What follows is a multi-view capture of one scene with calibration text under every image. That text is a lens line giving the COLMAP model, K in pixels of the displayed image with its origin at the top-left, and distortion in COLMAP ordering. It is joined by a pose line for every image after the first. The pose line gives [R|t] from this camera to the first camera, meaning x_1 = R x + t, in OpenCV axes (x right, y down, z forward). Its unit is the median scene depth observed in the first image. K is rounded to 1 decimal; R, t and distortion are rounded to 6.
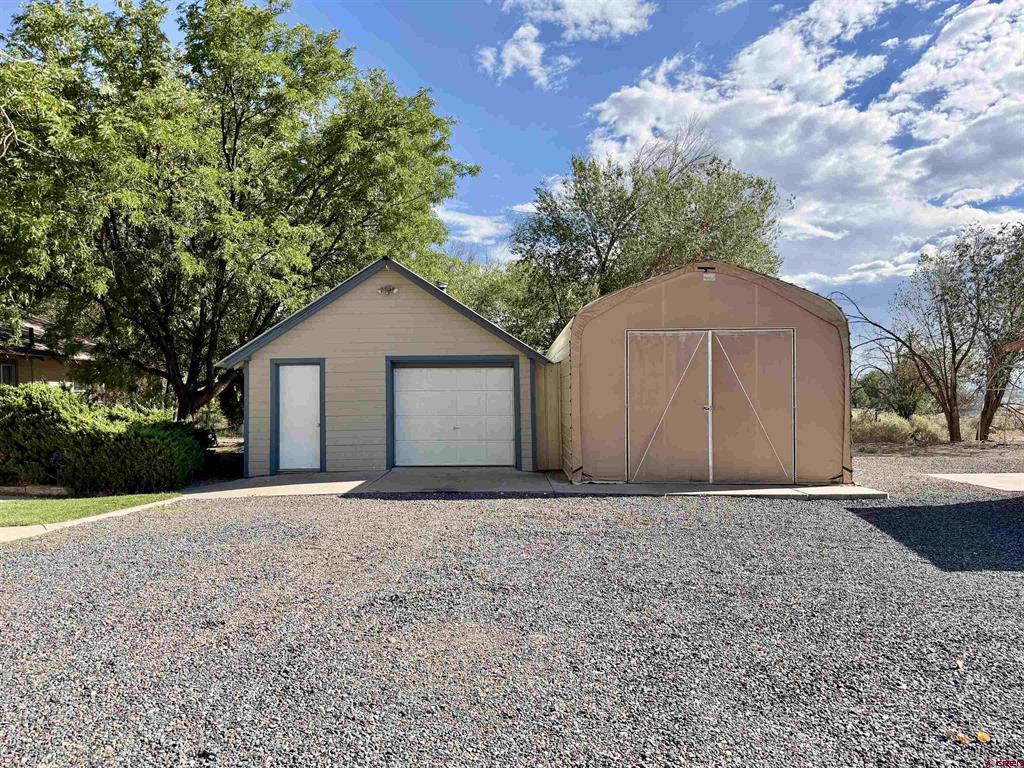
lens RADIAL K [[742.2, 0, 507.6], [0, 742.2, 389.3], [0, 0, 1]] dist [0.046320, -0.007082]
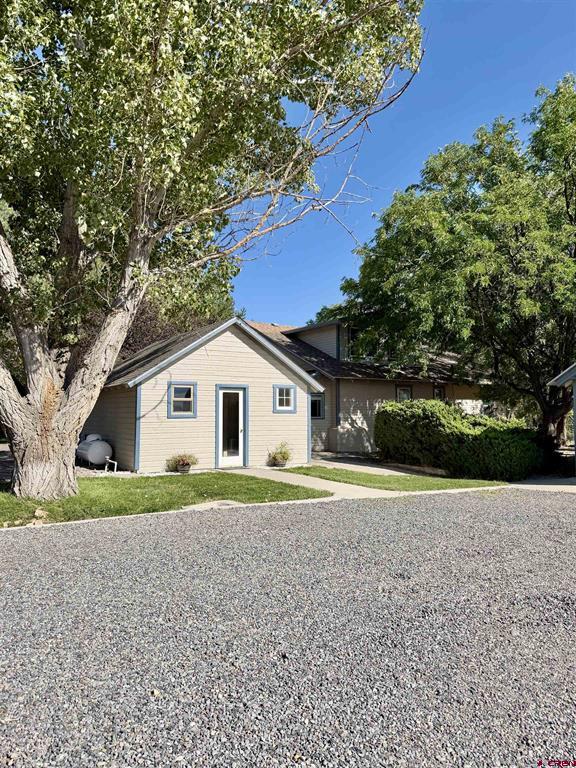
lens RADIAL K [[556.7, 0, 286.1], [0, 556.7, 381.2], [0, 0, 1]] dist [0.046320, -0.007082]
pose [[0.594009, -0.040090, -0.803459, 0.120457], [0.005524, 0.998937, -0.045759, 0.003896], [0.804440, 0.022743, 0.593599, 0.093094]]
